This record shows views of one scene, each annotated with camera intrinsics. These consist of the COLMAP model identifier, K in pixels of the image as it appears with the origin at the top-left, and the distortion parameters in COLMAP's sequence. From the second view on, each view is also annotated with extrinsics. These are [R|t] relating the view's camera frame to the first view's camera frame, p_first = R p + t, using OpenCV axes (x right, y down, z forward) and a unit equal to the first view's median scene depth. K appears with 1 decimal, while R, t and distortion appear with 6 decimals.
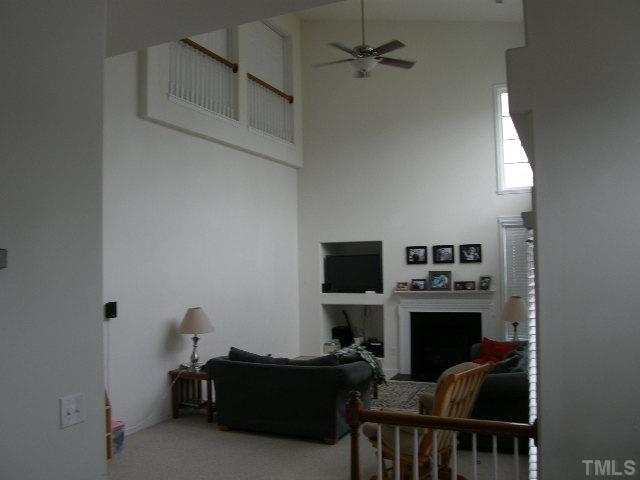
lens RADIAL K [[567.1, 0, 319.6], [0, 567.1, 239.5], [0, 0, 1]] dist [-0.137786, 0.071196]
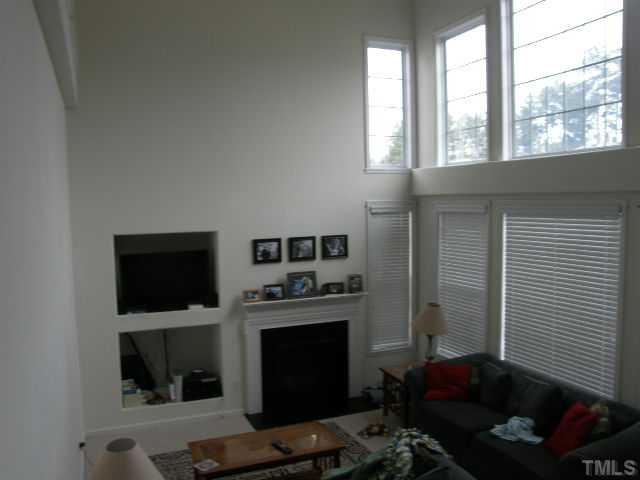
lens RADIAL K [[567.1, 0, 320.2], [0, 567.1, 240.4], [0, 0, 1]] dist [-0.137786, 0.071196]
pose [[0.696194, -0.041086, 0.716677, -0.306303], [-0.016182, 0.997209, 0.072888, -0.040644], [-0.717671, -0.062341, 0.693586, 0.456388]]
